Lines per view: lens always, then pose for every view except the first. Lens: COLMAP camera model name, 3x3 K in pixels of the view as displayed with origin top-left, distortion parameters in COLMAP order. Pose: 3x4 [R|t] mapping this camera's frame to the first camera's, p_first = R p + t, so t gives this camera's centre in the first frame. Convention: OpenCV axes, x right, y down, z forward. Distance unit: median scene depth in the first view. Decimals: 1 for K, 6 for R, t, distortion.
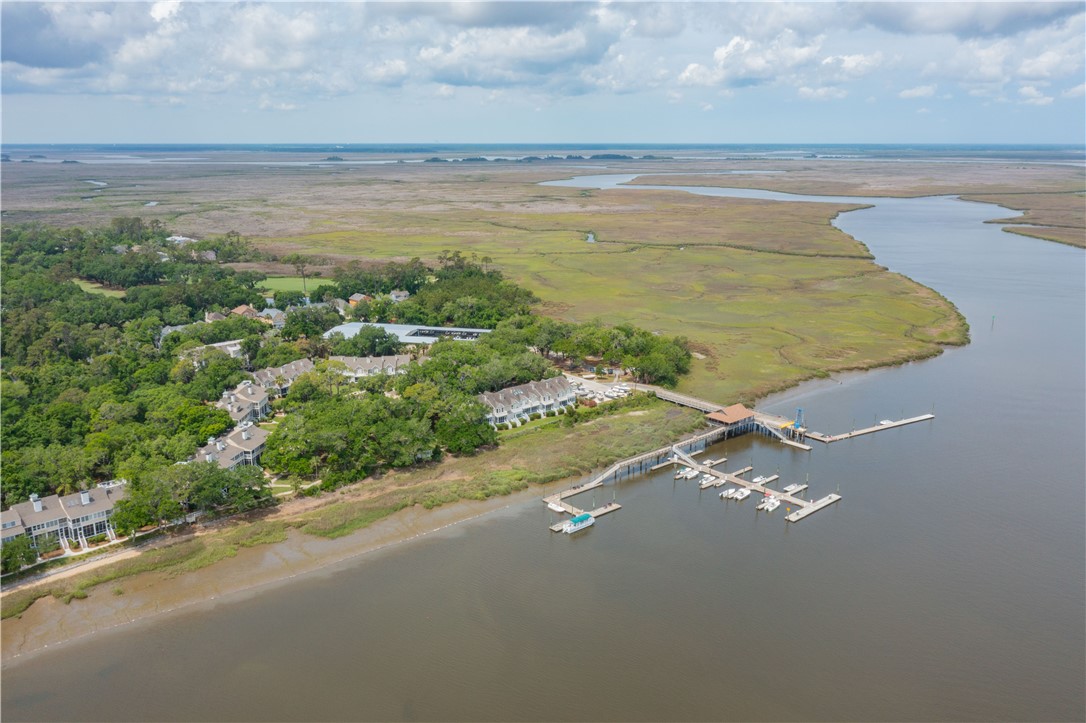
lens RADIAL K [[880.5, 0, 543.0], [0, 880.5, 361.5], [0, 0, 1]] dist [-0.003612, -0.001136]
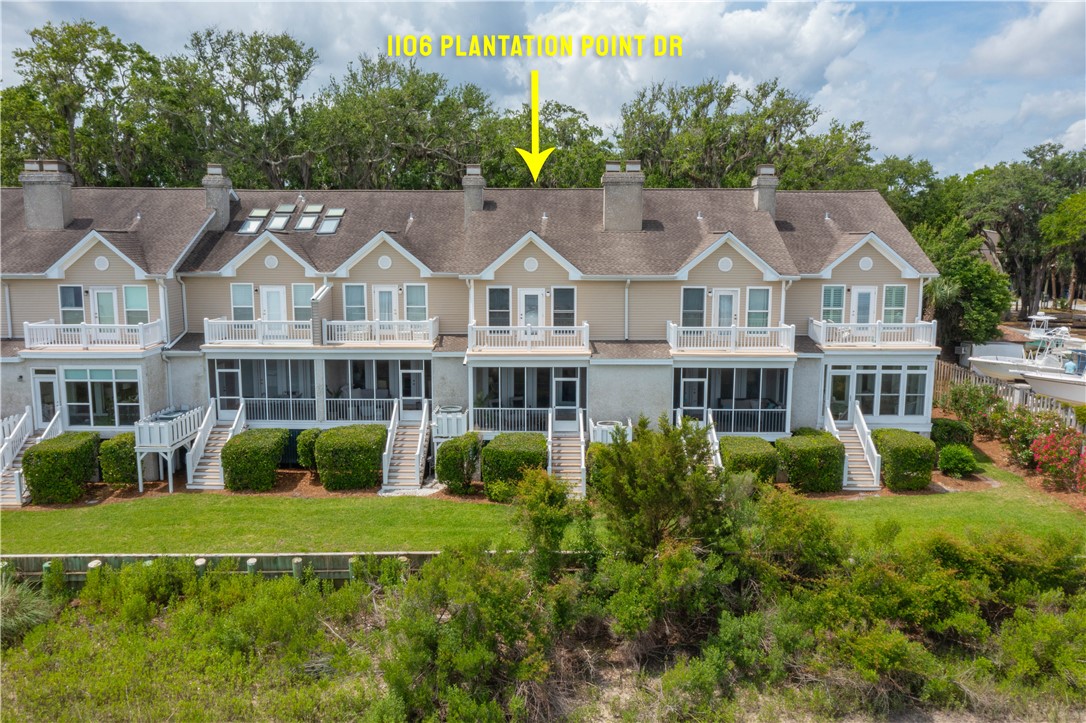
lens RADIAL K [[860.5, 0, 537.0], [0, 860.5, 360.4], [0, 0, 1]] dist [-0.002397, -0.001699]
pose [[0.746074, 0.103829, -0.657718, 0.077933], [-0.164785, 0.985833, -0.031297, 0.058637], [0.645150, 0.131732, 0.752614, 1.080248]]
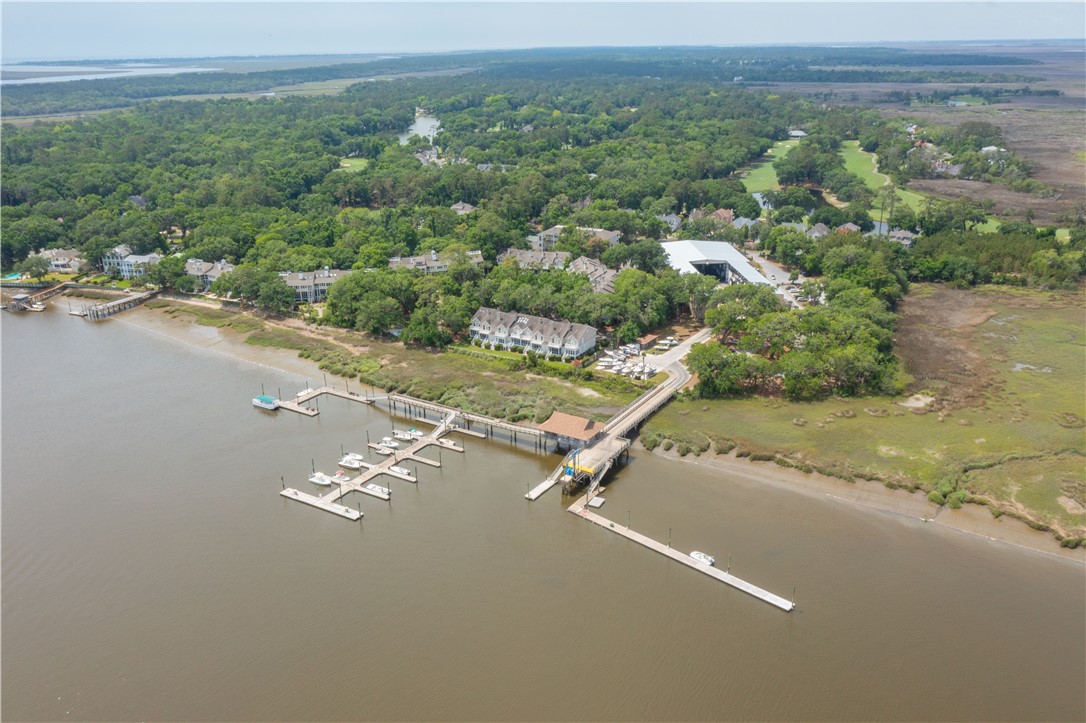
lens RADIAL K [[860.5, 0, 537.0], [0, 860.5, 360.4], [0, 0, 1]] dist [-0.002397, -0.001699]
pose [[0.273427, 0.326594, -0.904751, 0.965898], [-0.216777, 0.937319, 0.272837, -0.212178], [0.937147, 0.121528, 0.327087, 0.818042]]
